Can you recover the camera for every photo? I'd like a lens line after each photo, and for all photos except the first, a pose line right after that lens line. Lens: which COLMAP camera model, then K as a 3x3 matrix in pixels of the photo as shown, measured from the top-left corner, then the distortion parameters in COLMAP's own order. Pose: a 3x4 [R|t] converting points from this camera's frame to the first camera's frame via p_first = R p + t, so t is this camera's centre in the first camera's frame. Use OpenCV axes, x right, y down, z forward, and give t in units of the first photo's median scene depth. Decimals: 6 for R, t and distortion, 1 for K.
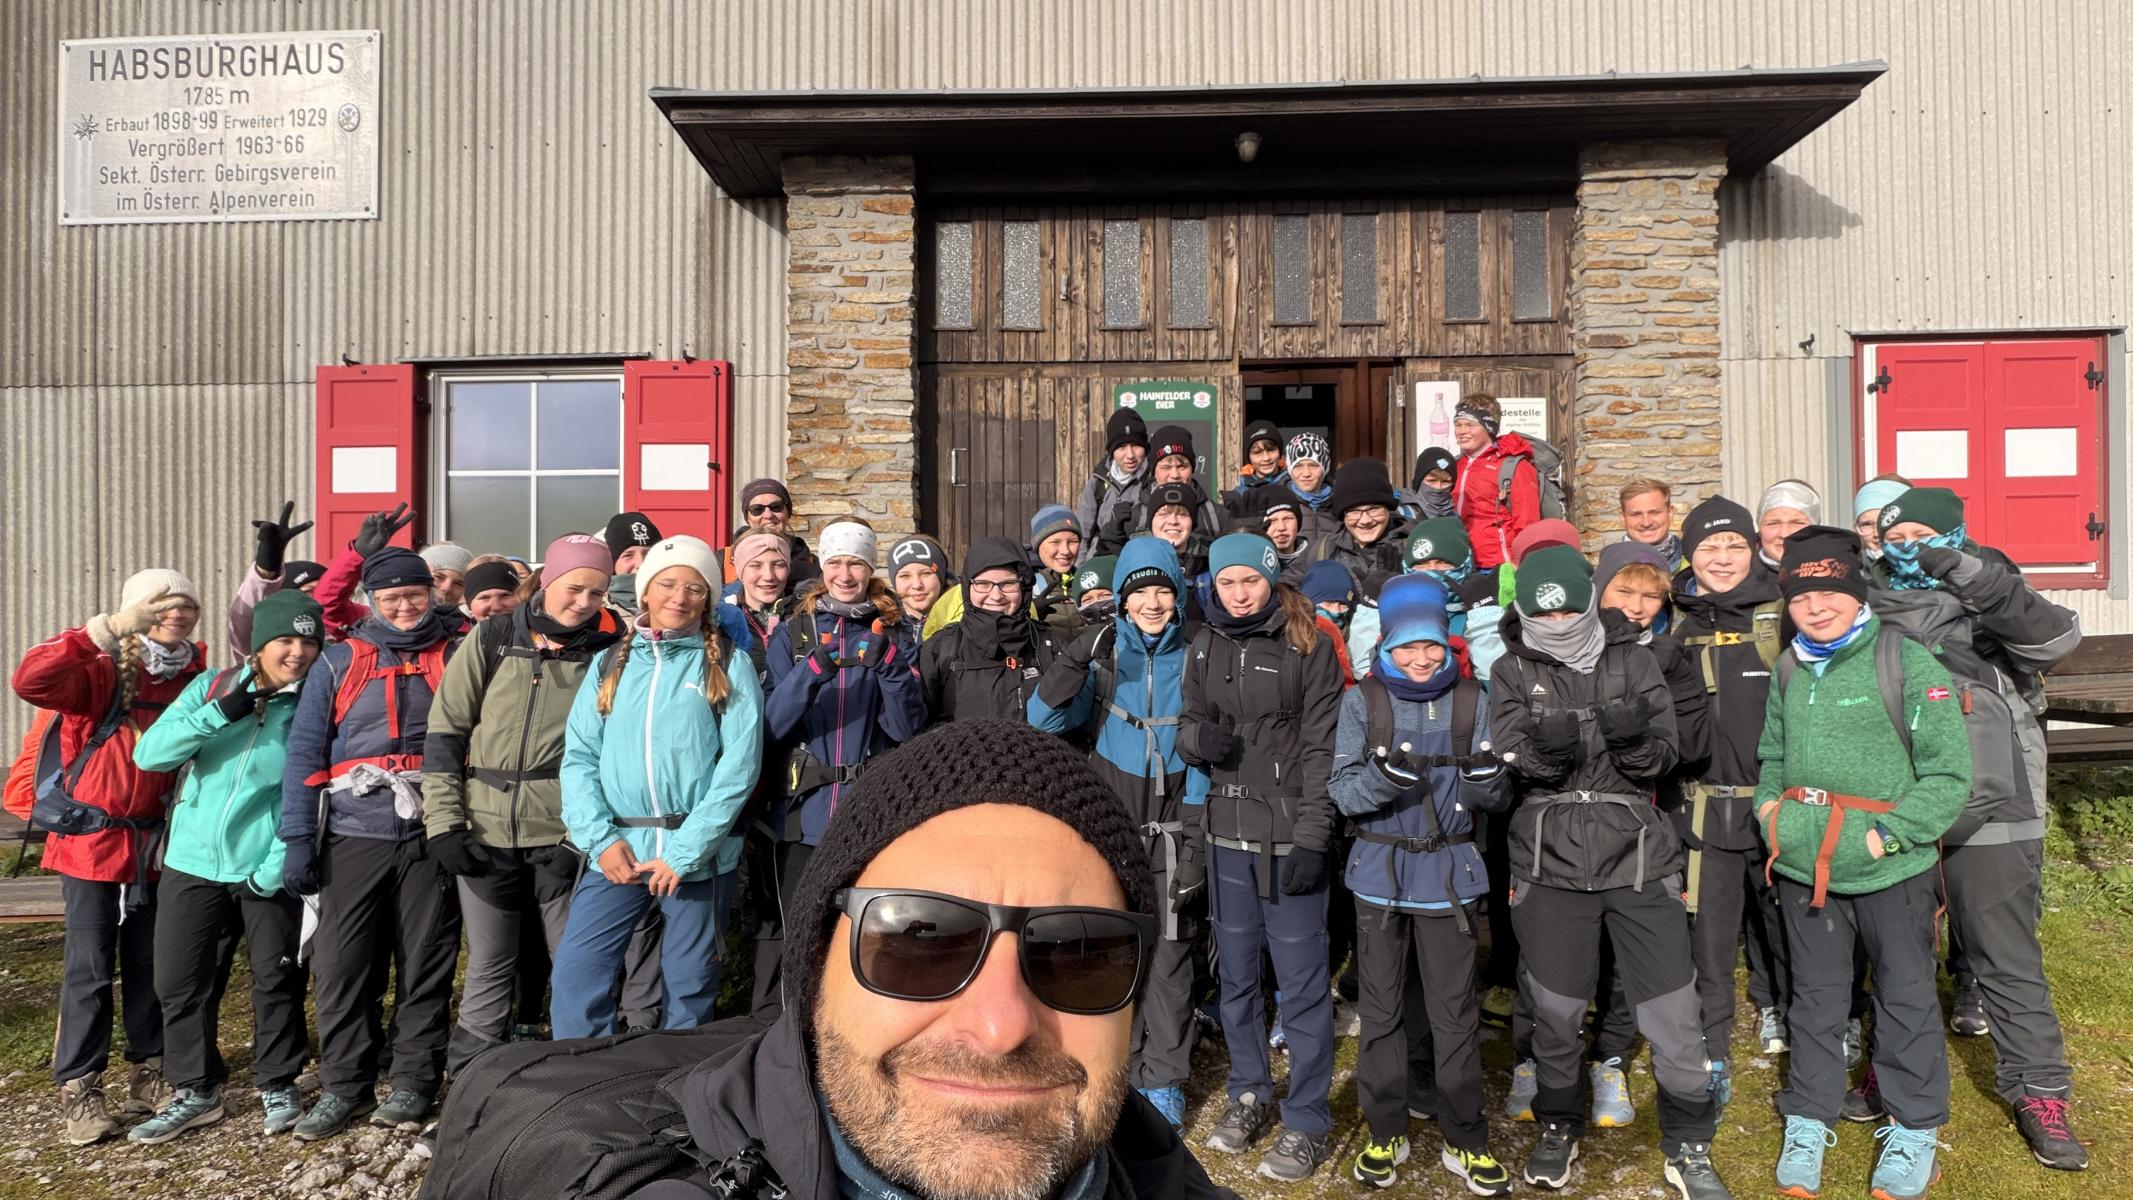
lens RADIAL K [[1085.1, 0, 1066.5], [0, 1085.1, 600.0], [0, 0, 1]] dist [0.002684, 0.000470]
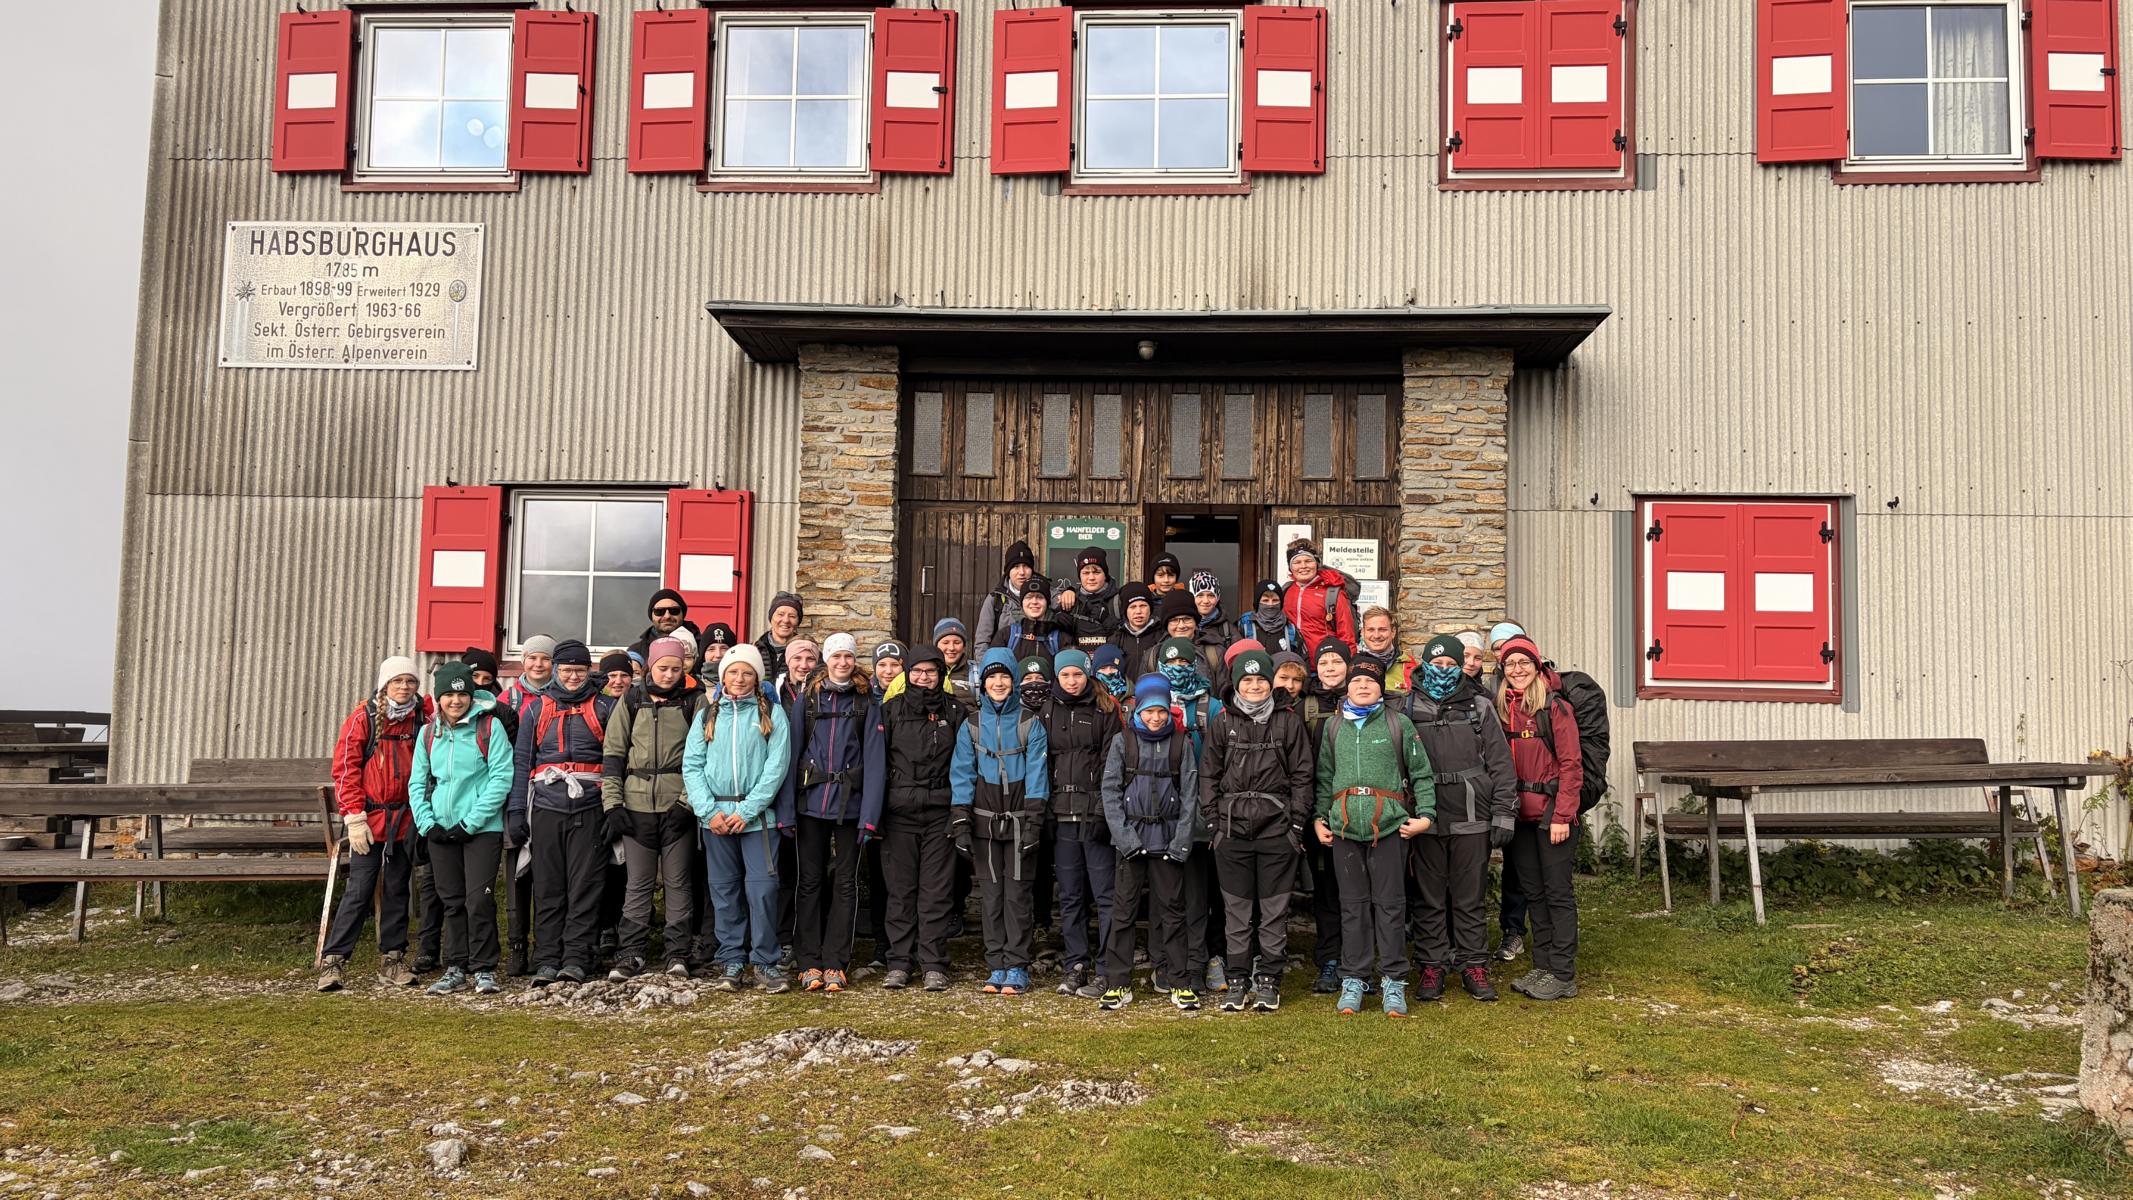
lens RADIAL K [[1575.7, 0, 1066.5], [0, 1575.7, 600.0], [0, 0, 1]] dist [0.091539, -0.099950]
pose [[0.998913, 0.024094, -0.039912, 0.133563], [-0.026422, 0.997916, -0.058862, 0.006818], [0.038410, 0.059853, 0.997468, -0.813695]]
